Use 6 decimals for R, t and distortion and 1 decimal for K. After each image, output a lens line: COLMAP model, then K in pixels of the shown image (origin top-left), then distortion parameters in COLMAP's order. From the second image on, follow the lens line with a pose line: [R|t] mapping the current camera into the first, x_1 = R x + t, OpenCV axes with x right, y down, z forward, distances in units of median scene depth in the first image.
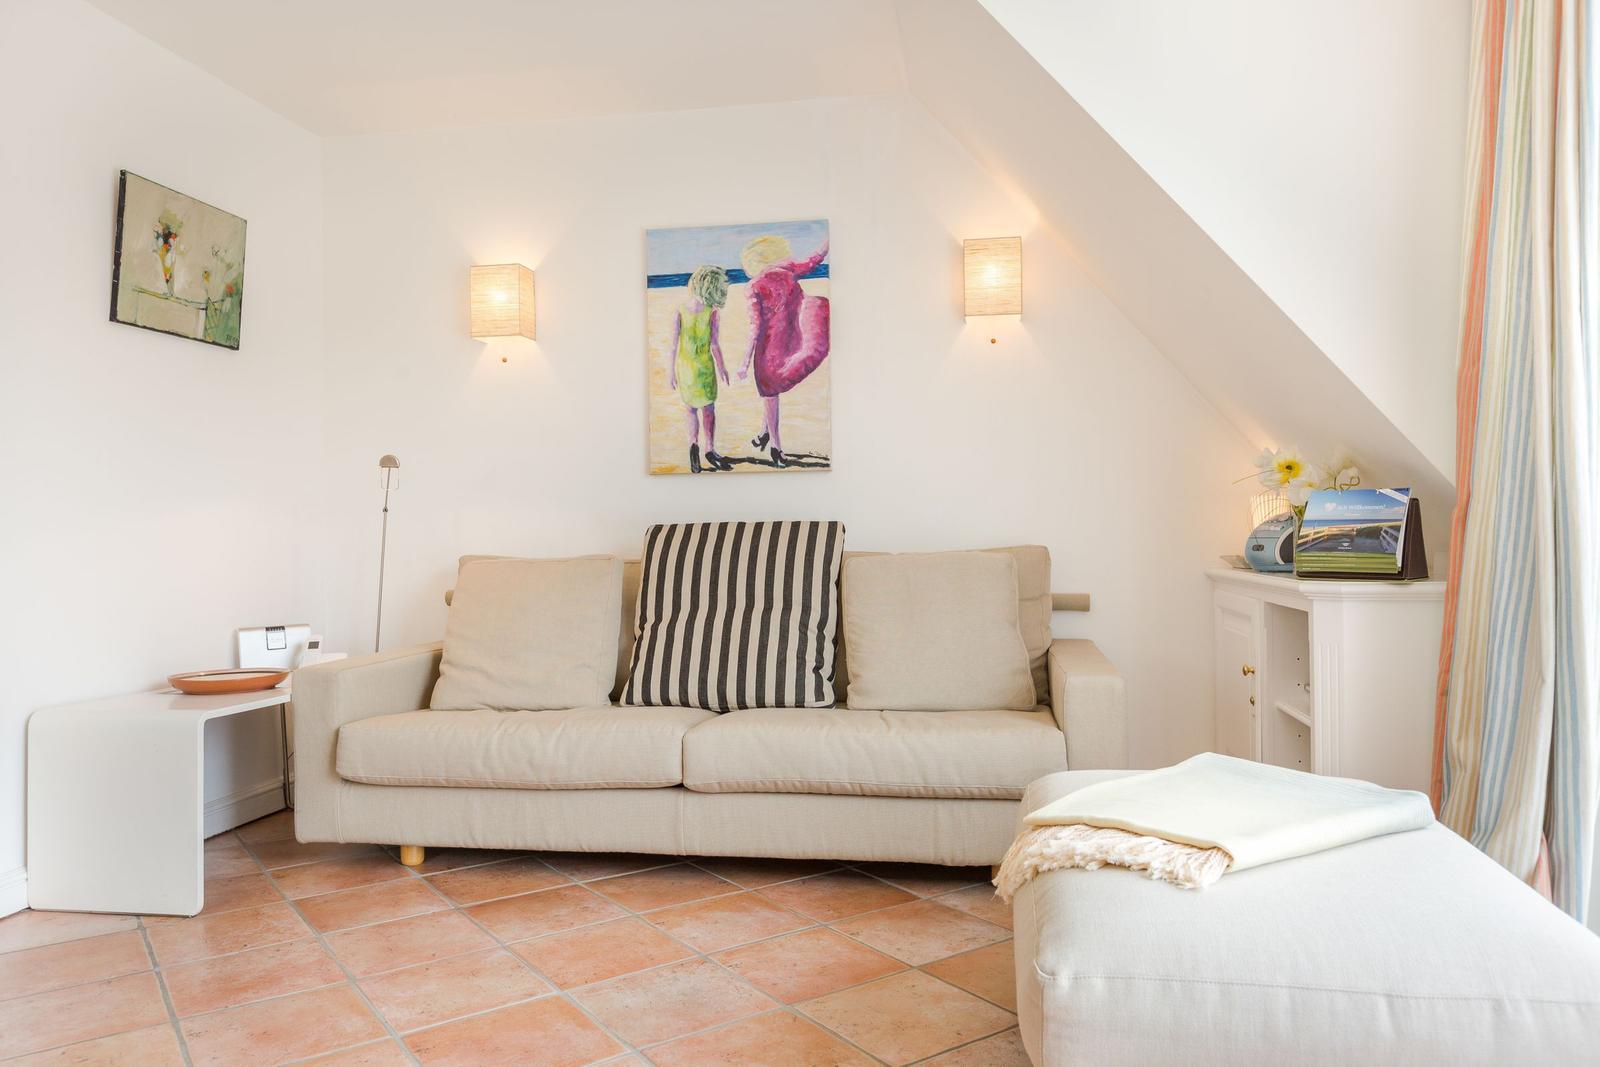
lens RADIAL K [[1120.1, 0, 800.0], [0, 1120.1, 533.5], [0, 0, 1]] dist [-0.004602, -0.000536]
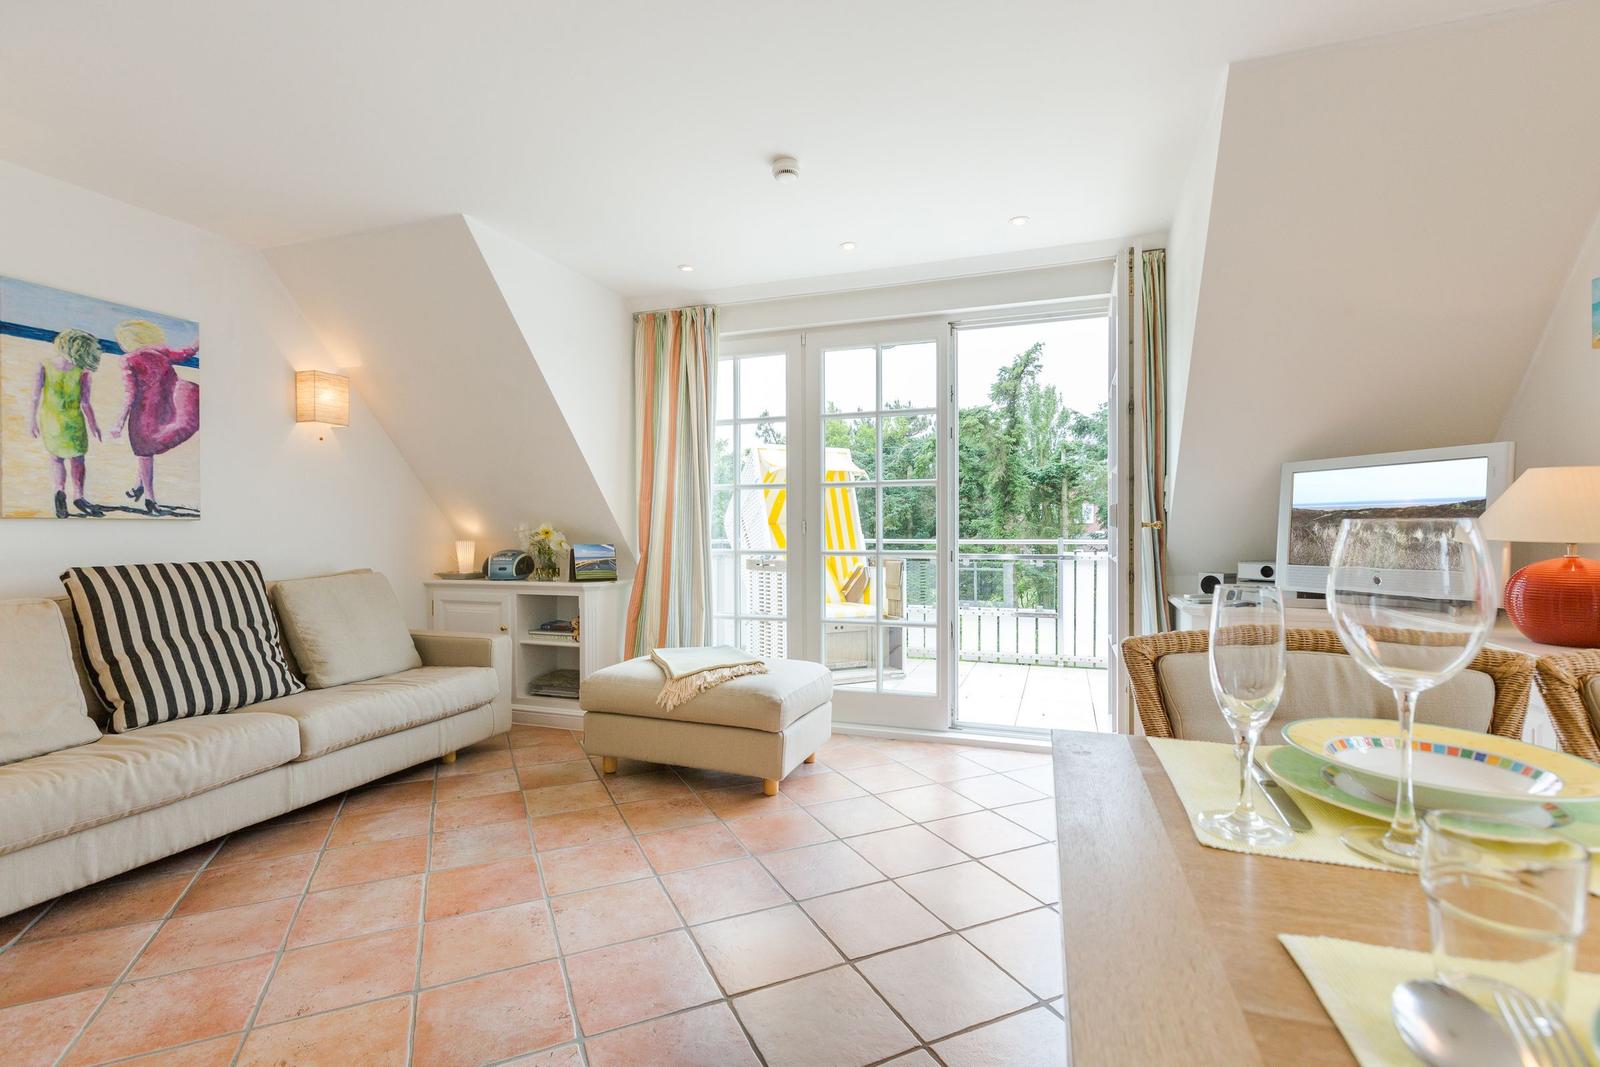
lens RADIAL K [[722.4, 0, 800.0], [0, 722.4, 533.5], [0, 0, 1]] dist [-0.002003, -0.000482]
pose [[0.171171, 0.006888, 0.985217, -0.663114], [-0.000777, 0.999976, -0.006856, -0.035492], [-0.985241, 0.000408, 0.171172, 0.182990]]
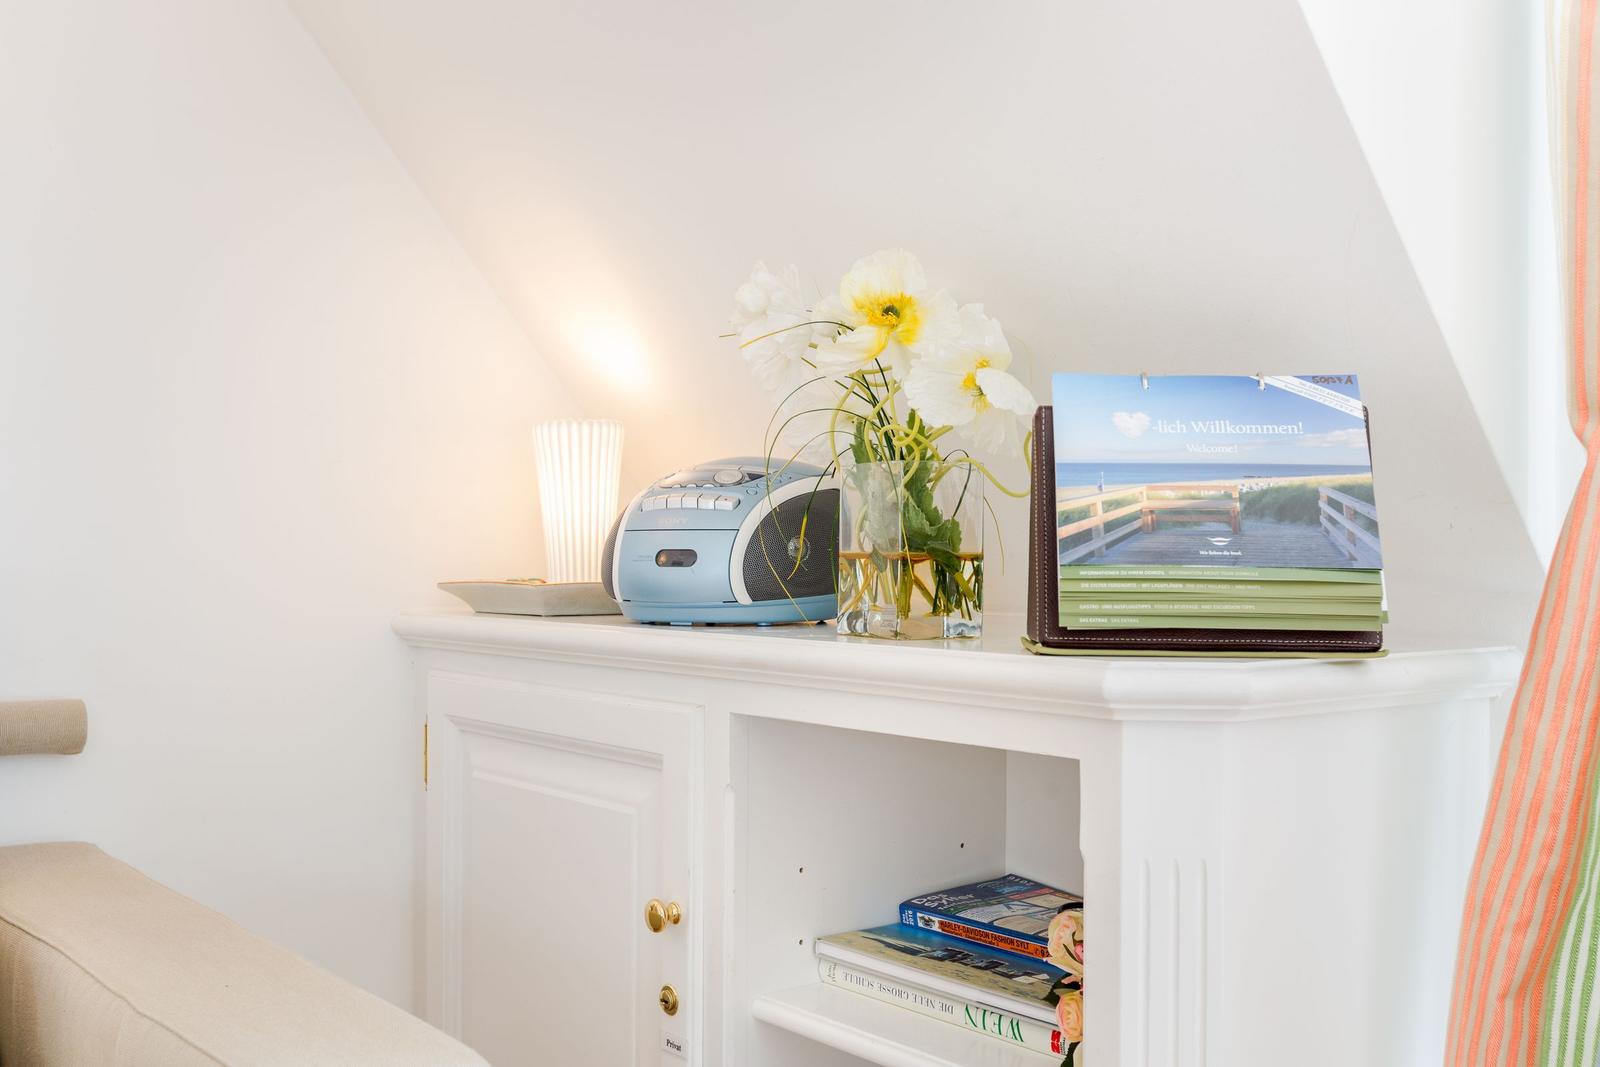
lens RADIAL K [[1628.2, 0, 800.0], [0, 1628.2, 533.5], [0, 0, 1]] dist [-0.009770, -0.001412]
pose [[0.673020, 0.020216, 0.739348, 0.047199], [-0.012118, 0.999794, -0.016307, 0.010670], [-0.739525, 0.002015, 0.673126, 0.509520]]
